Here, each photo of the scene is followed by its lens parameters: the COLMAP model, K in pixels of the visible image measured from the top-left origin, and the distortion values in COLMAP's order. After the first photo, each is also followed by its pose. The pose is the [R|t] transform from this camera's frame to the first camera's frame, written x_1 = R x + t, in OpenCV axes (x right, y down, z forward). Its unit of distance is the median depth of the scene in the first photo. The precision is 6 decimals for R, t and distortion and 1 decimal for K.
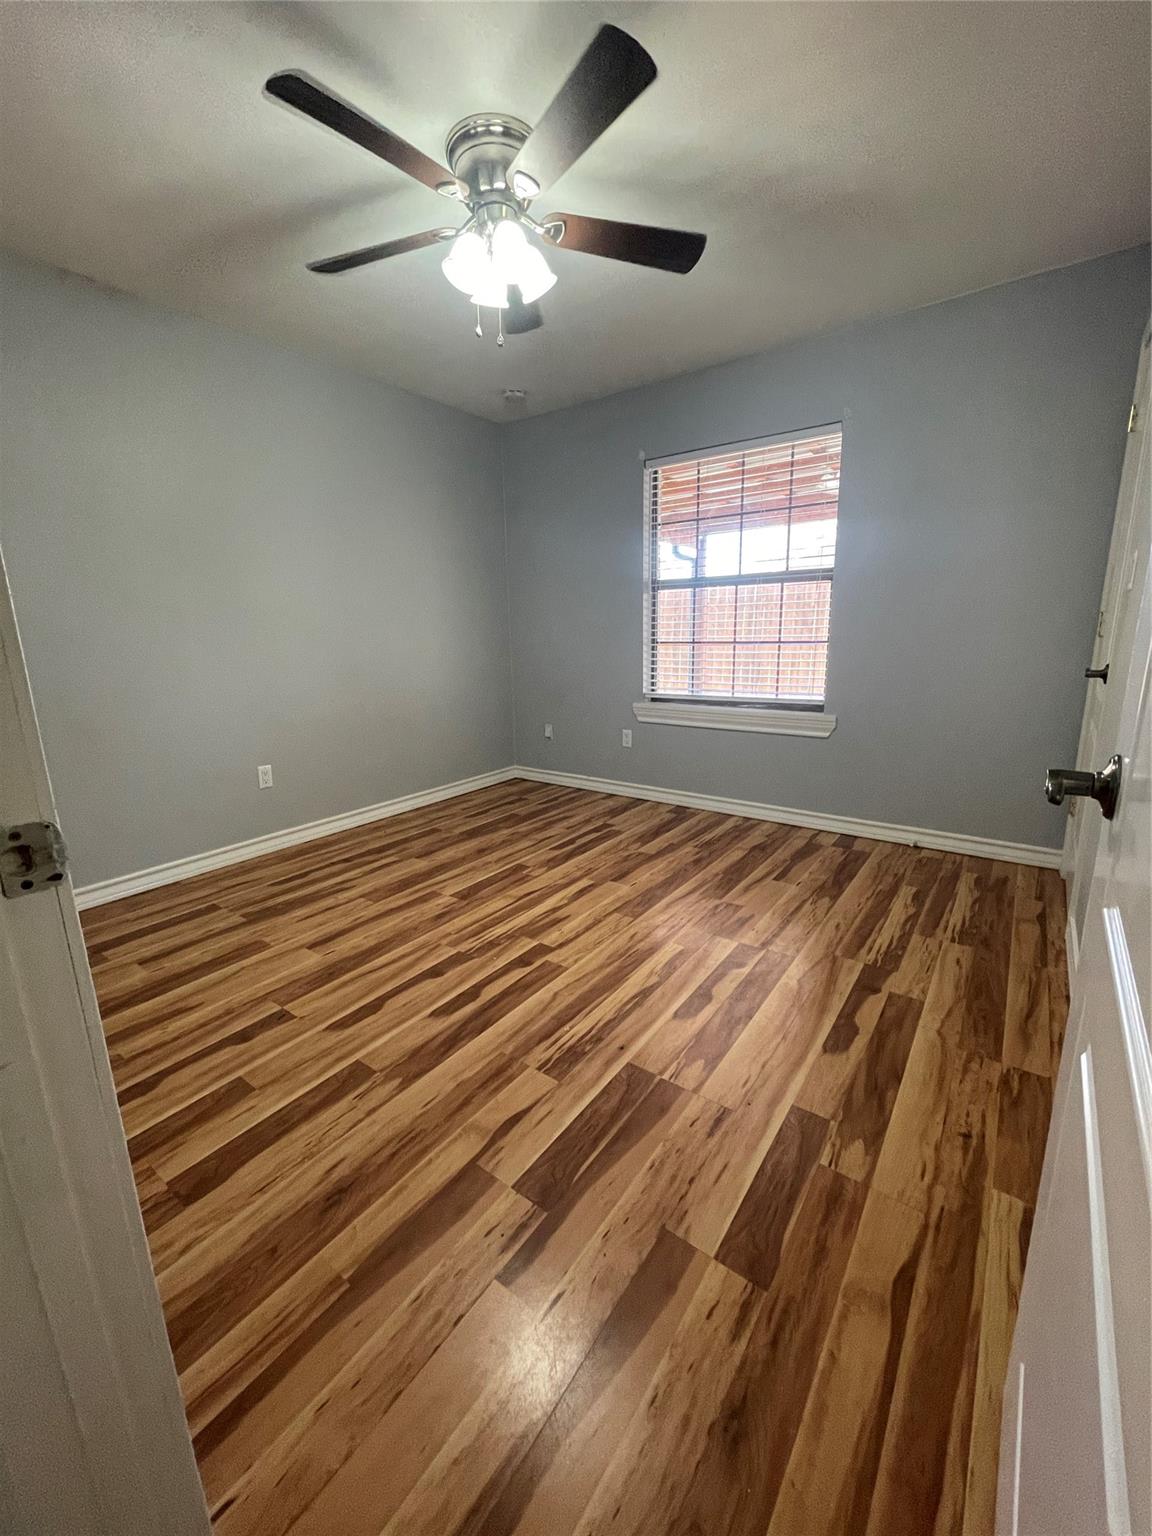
lens RADIAL K [[621.8, 0, 576.0], [0, 621.8, 768.0], [0, 0, 1]] dist [-0.011594, 0.000275]
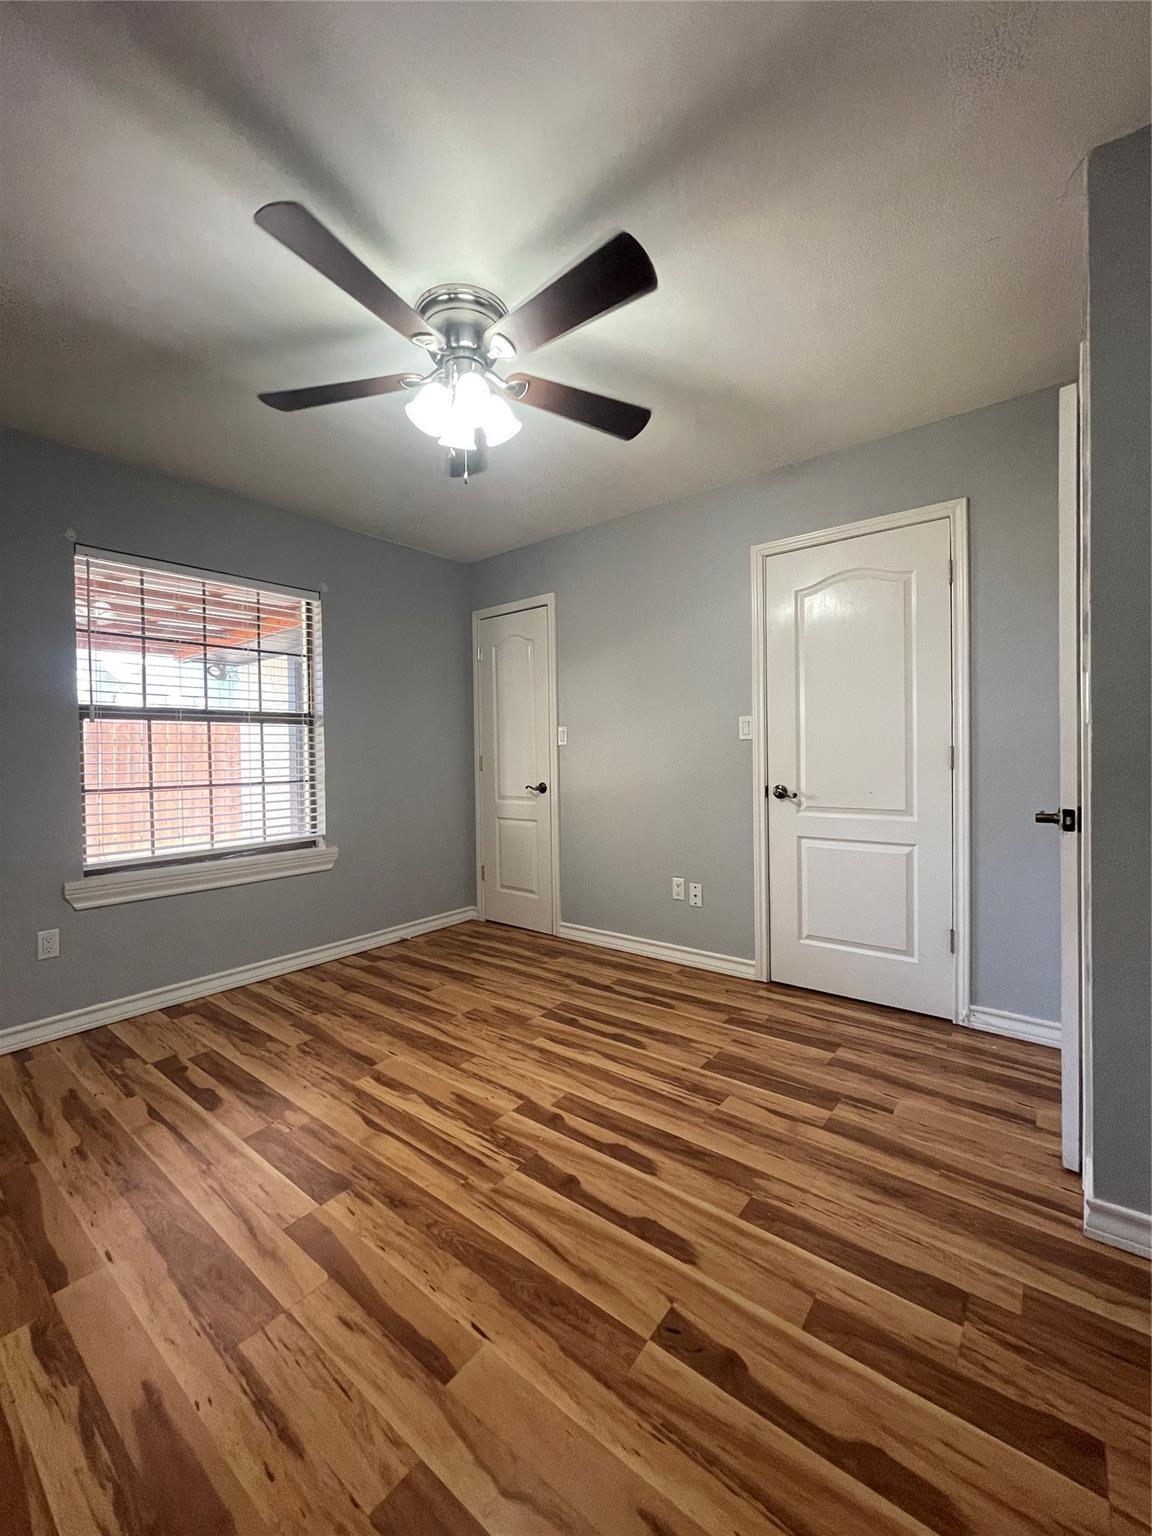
lens RADIAL K [[621.8, 0, 576.0], [0, 621.8, 768.0], [0, 0, 1]] dist [-0.011594, 0.000275]
pose [[0.033993, -0.004346, 0.999413, -0.766279], [0.240139, 0.970730, -0.003947, -0.133861], [-0.970143, 0.240132, 0.034042, 0.635011]]
